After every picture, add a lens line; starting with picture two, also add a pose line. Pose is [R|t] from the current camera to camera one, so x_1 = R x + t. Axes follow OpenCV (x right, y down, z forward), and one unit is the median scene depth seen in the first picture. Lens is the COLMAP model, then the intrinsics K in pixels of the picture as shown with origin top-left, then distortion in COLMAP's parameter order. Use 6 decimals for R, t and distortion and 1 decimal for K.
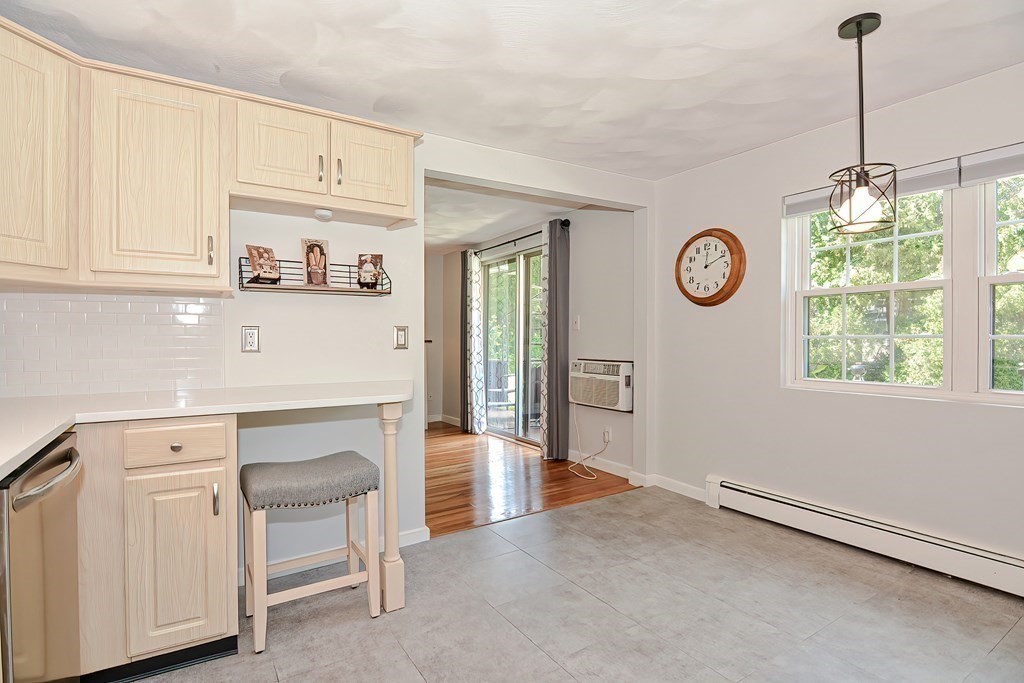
lens RADIAL K [[504.4, 0, 509.2], [0, 504.4, 343.3], [0, 0, 1]] dist [-0.003742, -0.000369]
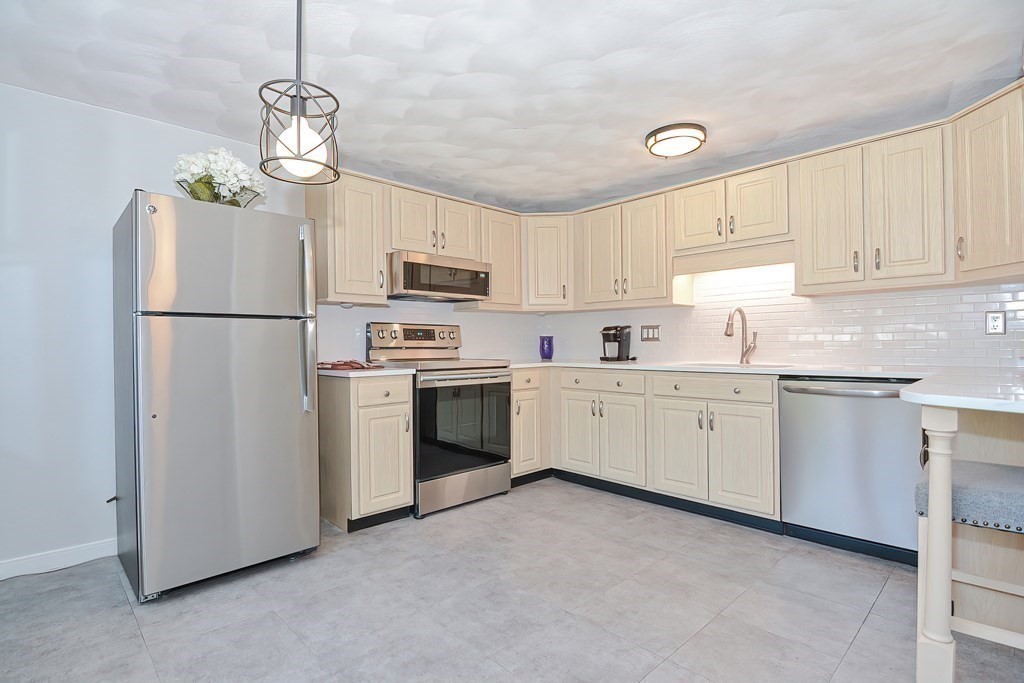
lens RADIAL K [[494.8, 0, 503.5], [0, 494.8, 346.5], [0, 0, 1]] dist [-0.014231, -0.000820]
pose [[-0.980598, 0.014594, -0.195484, 0.386346], [0.012520, 0.999852, 0.011841, 0.020086], [0.195628, 0.009164, -0.980635, 1.264227]]
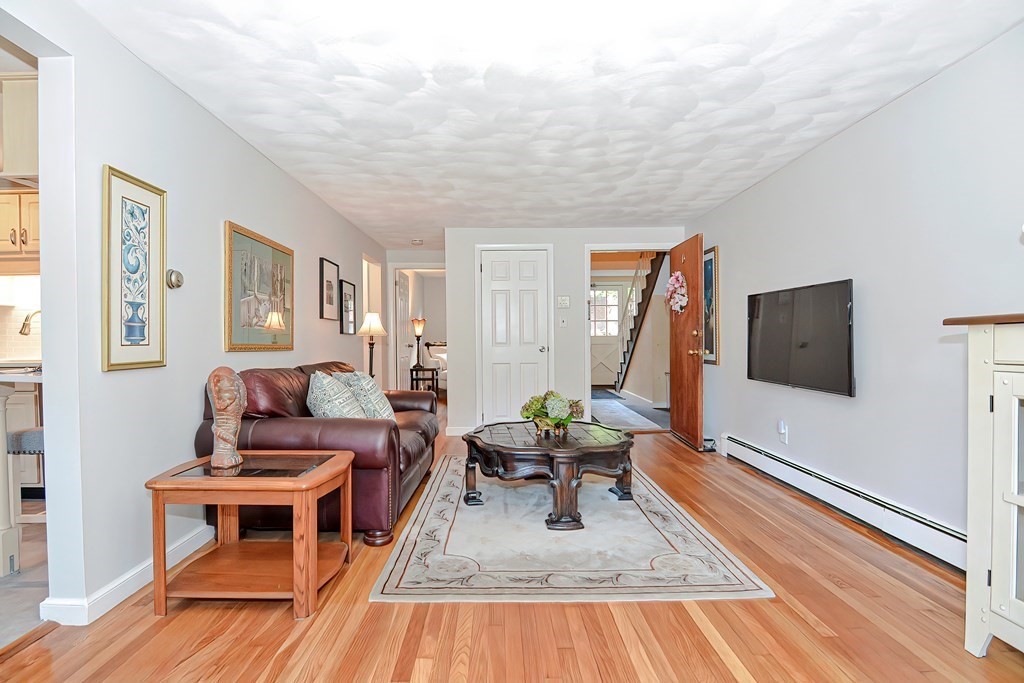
lens RADIAL K [[497.4, 0, 507.1], [0, 497.4, 343.9], [0, 0, 1]] dist [-0.006821, -0.009642]
pose [[-0.514483, 0.016564, -0.857341, 0.079334], [0.002034, 0.999834, 0.018097, 0.018112], [0.857498, 0.007567, -0.514431, 2.035885]]
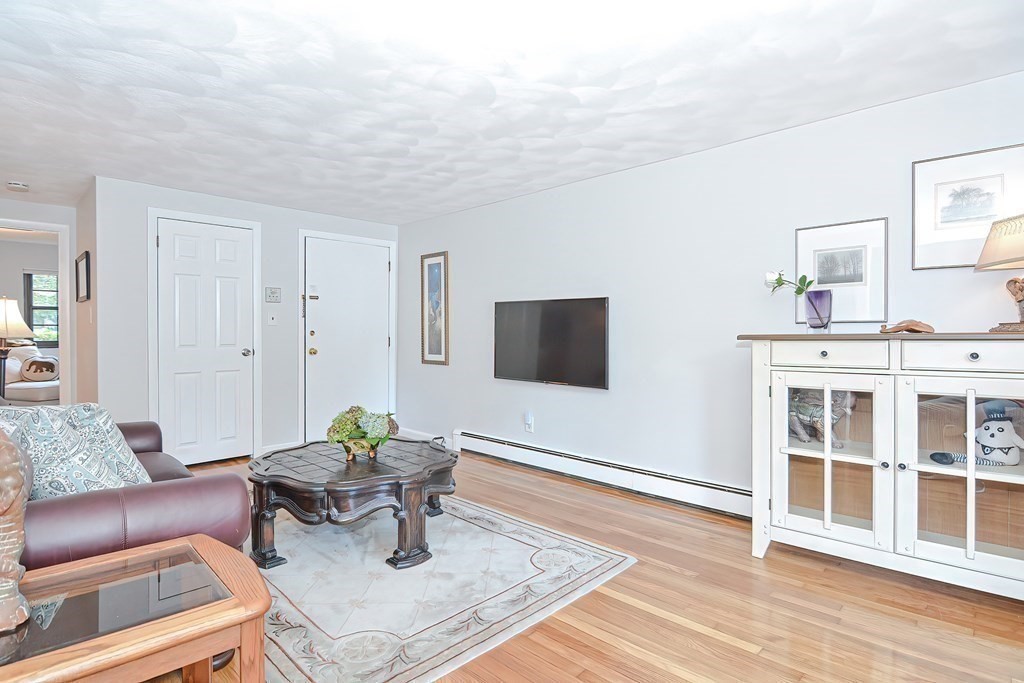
lens RADIAL K [[518.9, 0, 500.8], [0, 518.9, 337.5], [0, 0, 1]] dist [-0.018453, -0.001241]
pose [[0.228600, 0.017520, -0.973363, 0.097707], [-0.011052, 0.999820, 0.015401, -0.008473], [0.973458, 0.007237, 0.228753, 1.509559]]
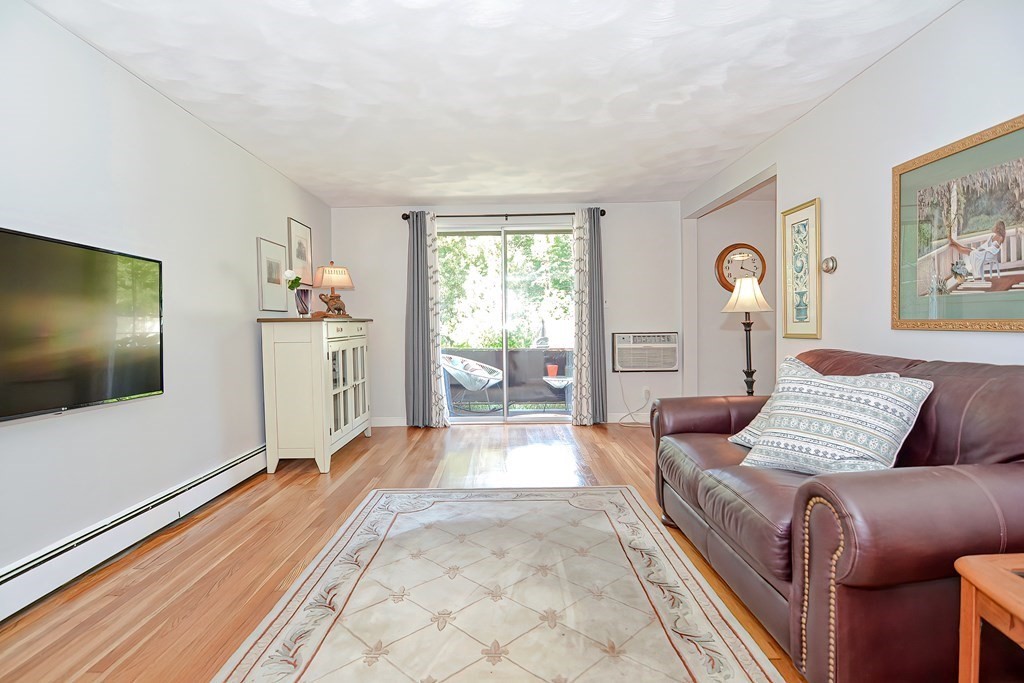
lens RADIAL K [[497.4, 0, 507.1], [0, 497.4, 343.9], [0, 0, 1]] dist [-0.006821, -0.009642]
pose [[0.528211, -0.025421, 0.848733, -1.677819], [0.017225, 0.999667, 0.019222, 0.051385], [-0.848939, 0.004466, 0.528473, 1.058600]]
